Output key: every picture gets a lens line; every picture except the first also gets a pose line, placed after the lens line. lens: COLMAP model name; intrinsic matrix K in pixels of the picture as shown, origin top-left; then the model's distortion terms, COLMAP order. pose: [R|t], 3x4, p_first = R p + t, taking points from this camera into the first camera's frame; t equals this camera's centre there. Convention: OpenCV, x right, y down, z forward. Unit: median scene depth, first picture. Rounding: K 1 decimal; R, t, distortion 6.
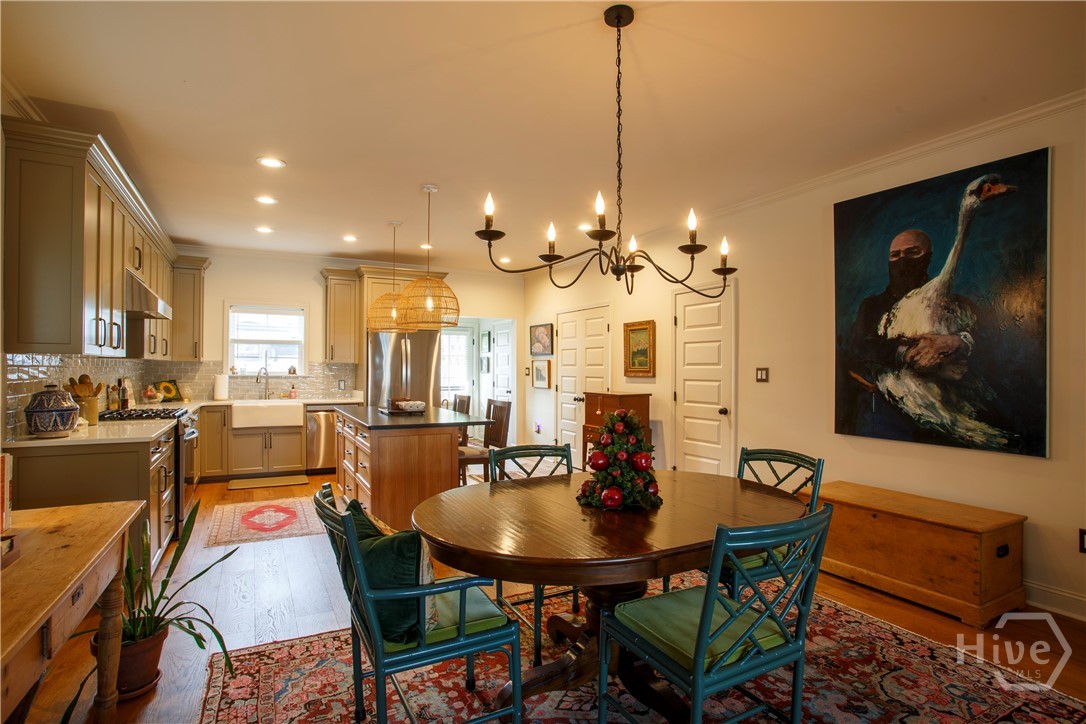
lens RADIAL K [[541.1, 0, 545.3], [0, 541.1, 371.6], [0, 0, 1]] dist [-0.074129, 0.025587]
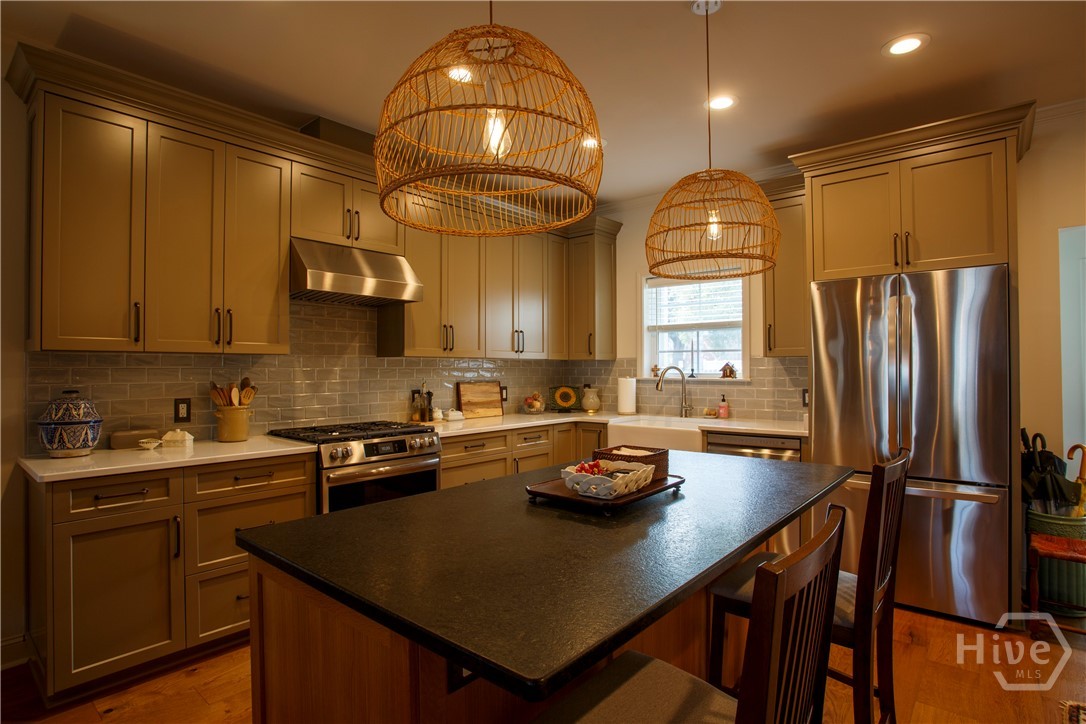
lens RADIAL K [[565.7, 0, 543.0], [0, 565.7, 362.0], [0, 0, 1]] dist [-0.072551, 0.031946]
pose [[0.367738, -0.018865, -0.929738, 0.041471], [0.000654, 0.999799, -0.020028, -0.000097], [0.929929, 0.006757, 0.367676, 0.608764]]
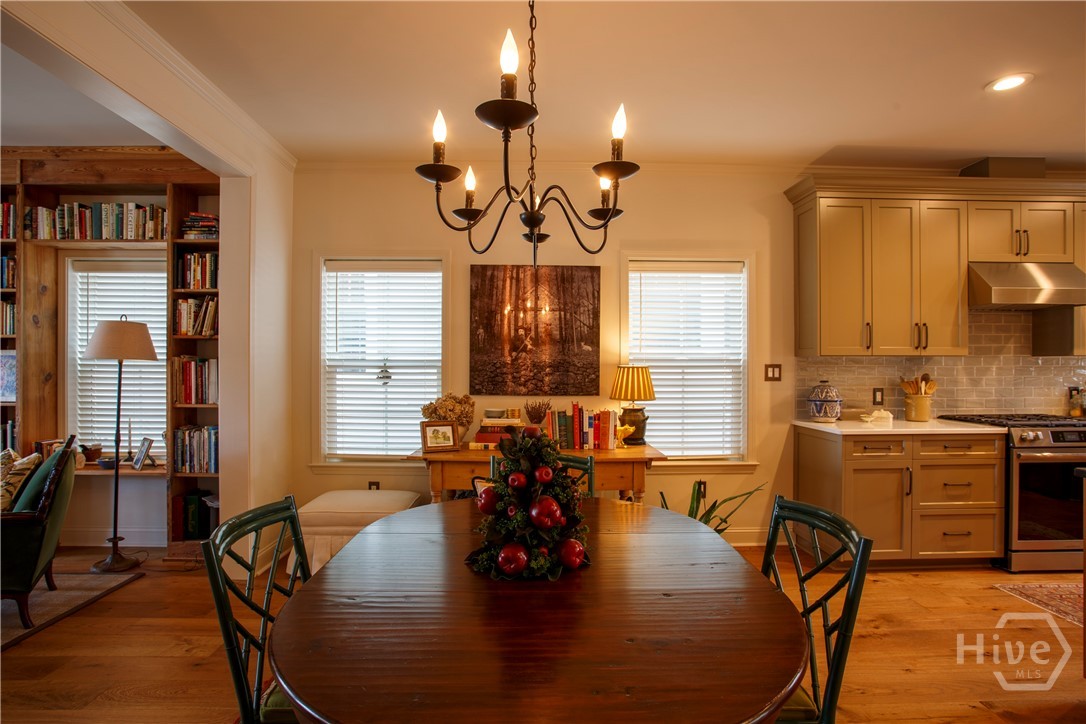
lens RADIAL K [[564.2, 0, 527.4], [0, 564.2, 367.5], [0, 0, 1]] dist [-0.066727, 0.033359]
pose [[-0.458087, -0.003628, -0.888900, 0.257074], [-0.006331, 0.999980, -0.000819, 0.000000], [0.888885, 0.005253, -0.458100, 0.434685]]
